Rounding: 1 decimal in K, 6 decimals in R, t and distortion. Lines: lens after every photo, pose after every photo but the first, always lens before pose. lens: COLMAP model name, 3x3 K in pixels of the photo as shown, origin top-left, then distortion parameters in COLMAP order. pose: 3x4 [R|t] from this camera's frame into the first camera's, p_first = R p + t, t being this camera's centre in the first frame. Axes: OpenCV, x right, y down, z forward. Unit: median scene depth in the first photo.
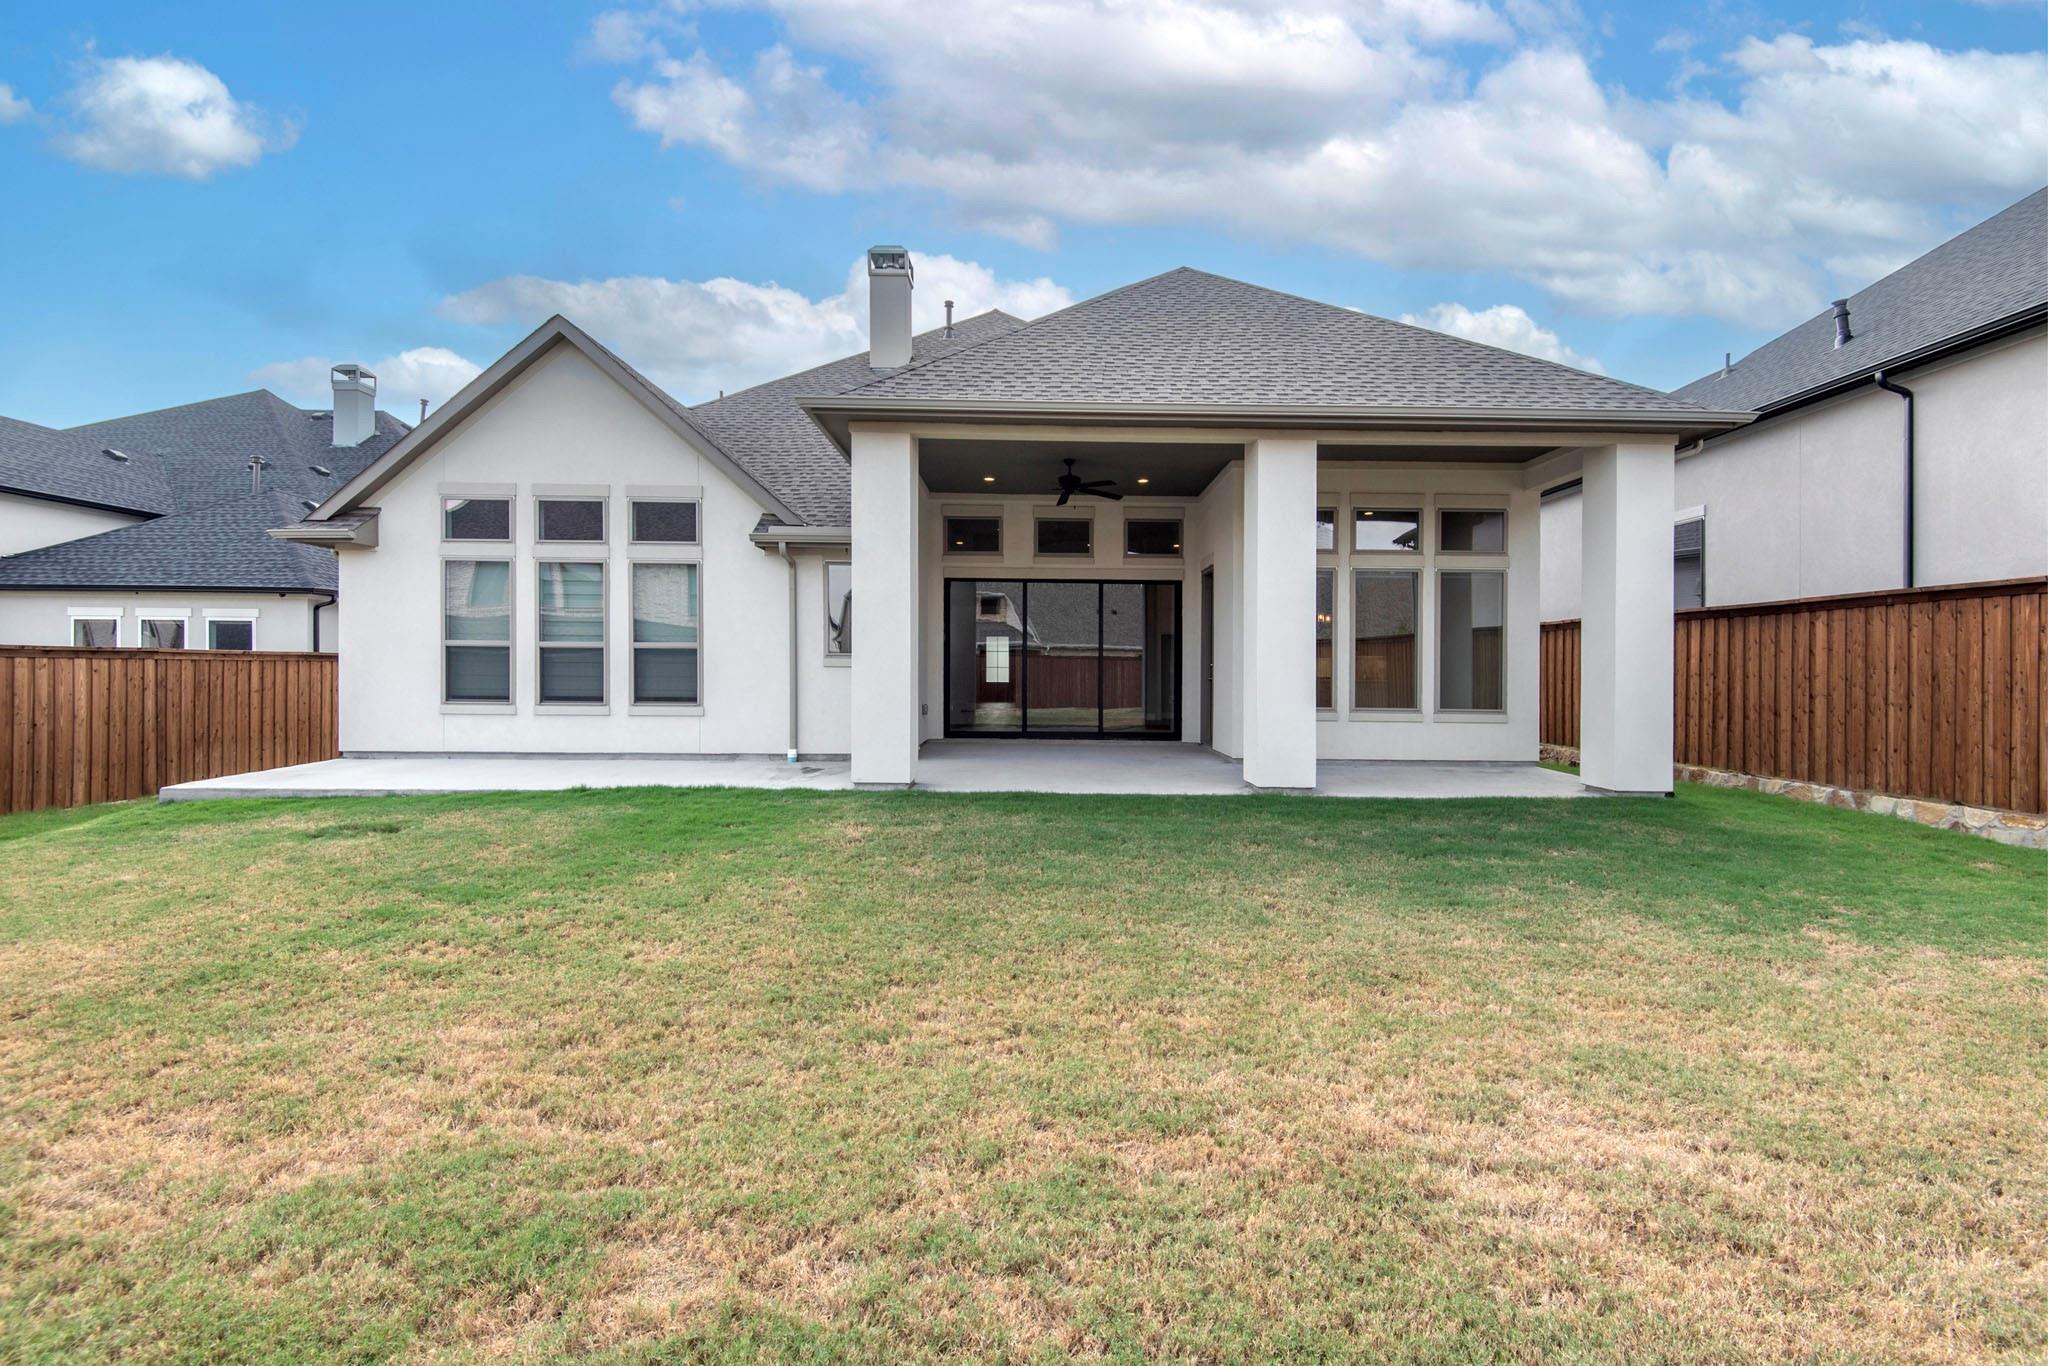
lens RADIAL K [[933.1, 0, 1017.3], [0, 933.1, 674.4], [0, 0, 1]] dist [0.002980, -0.000963]
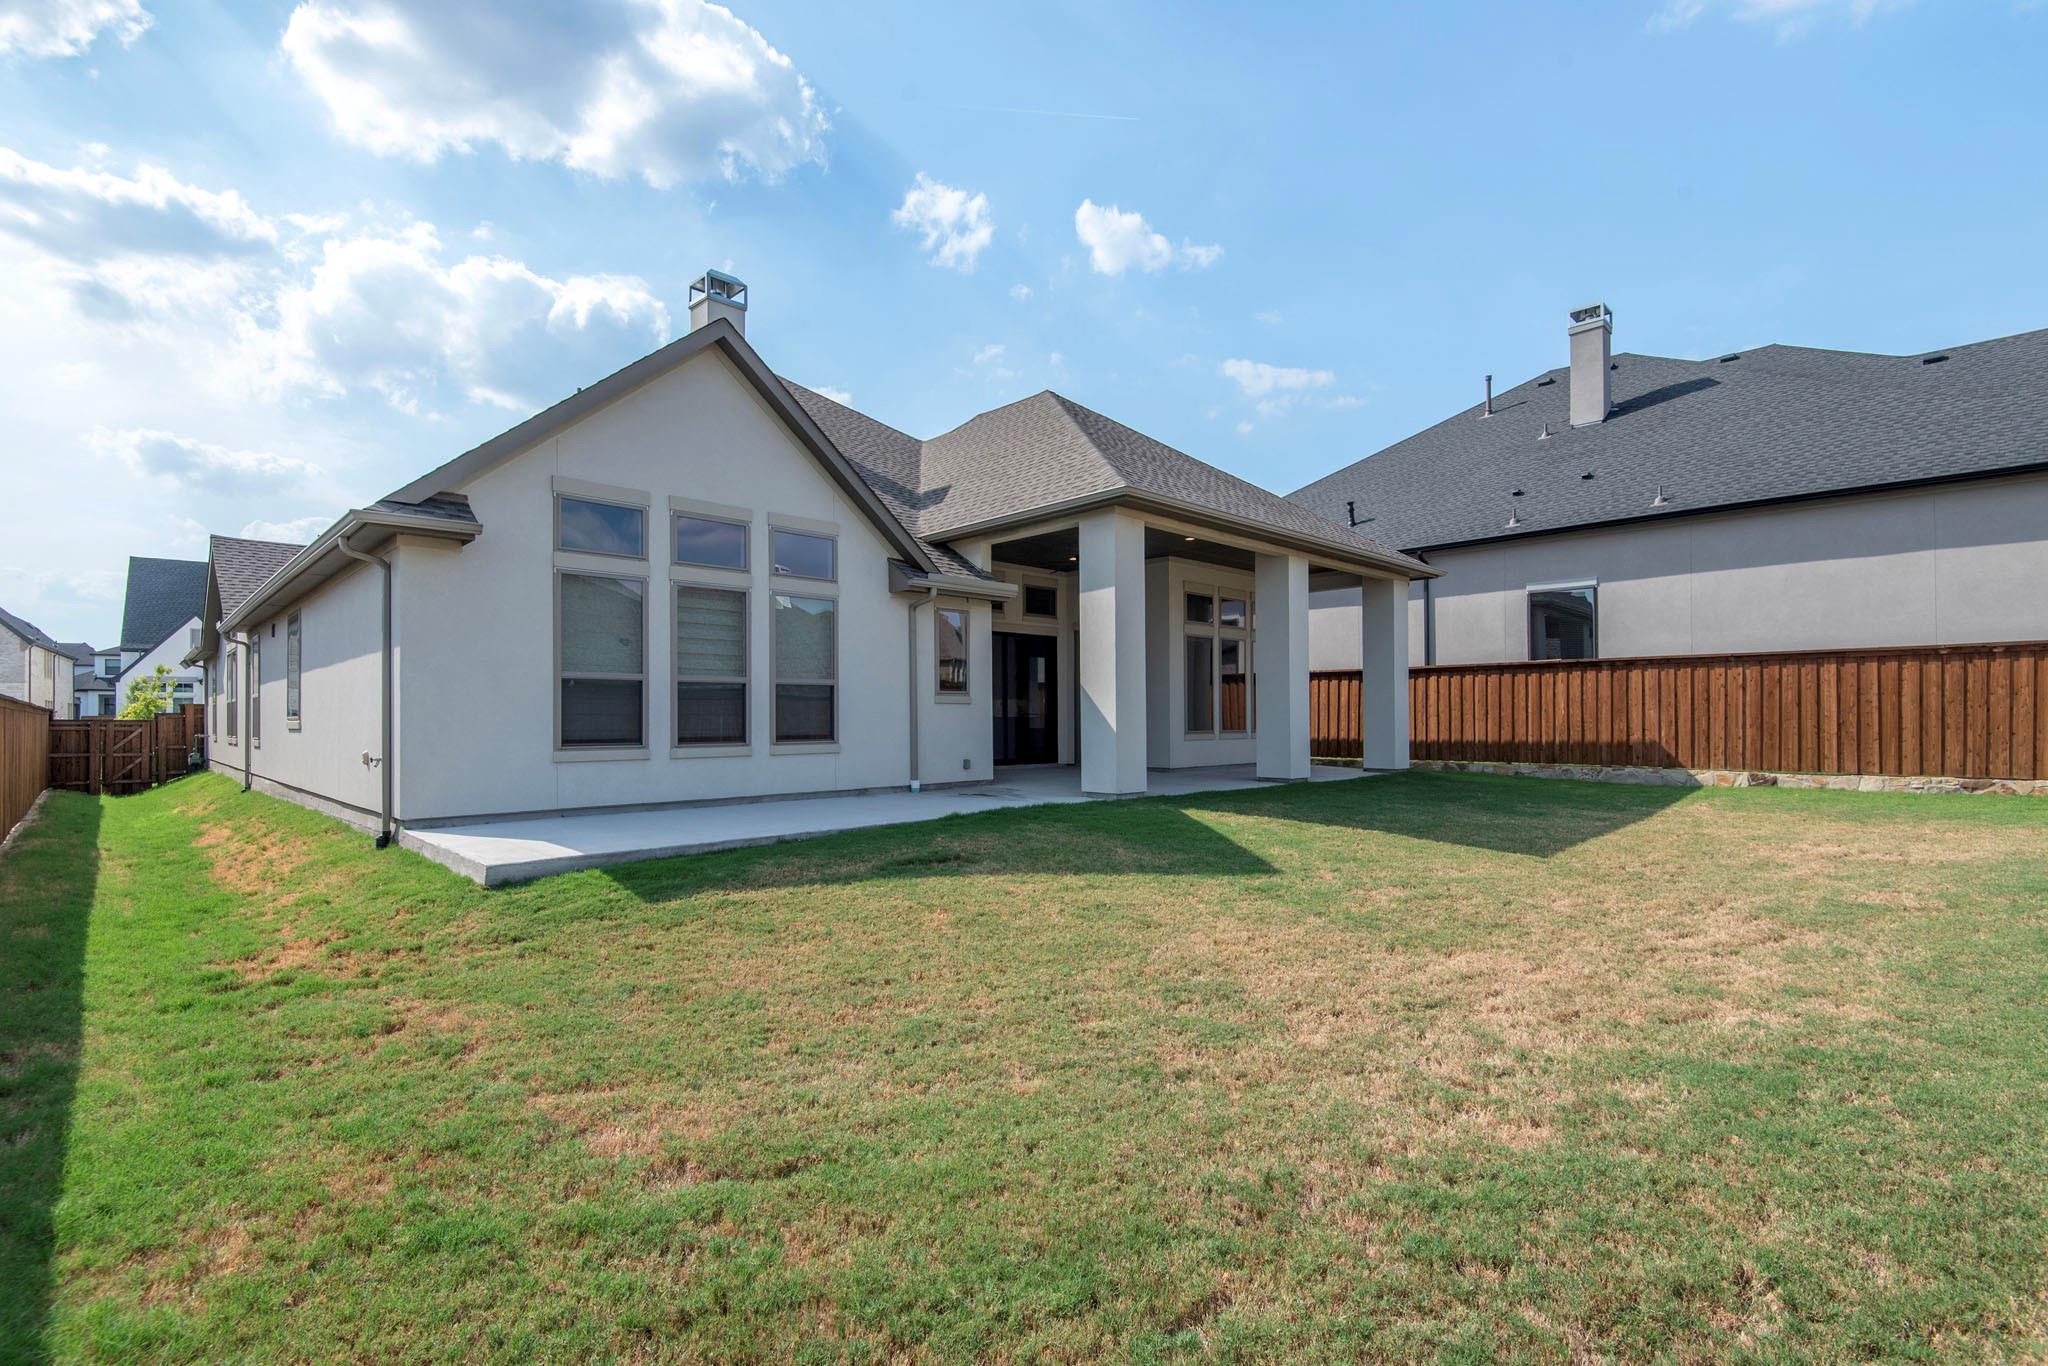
lens RADIAL K [[933.1, 0, 1022.3], [0, 933.1, 700.5], [0, 0, 1]] dist [0.002980, -0.000963]
pose [[0.721734, -0.000239, 0.692170, -0.888312], [0.012045, 0.999853, -0.012215, 0.002938], [-0.692065, 0.017153, 0.721631, 0.137524]]
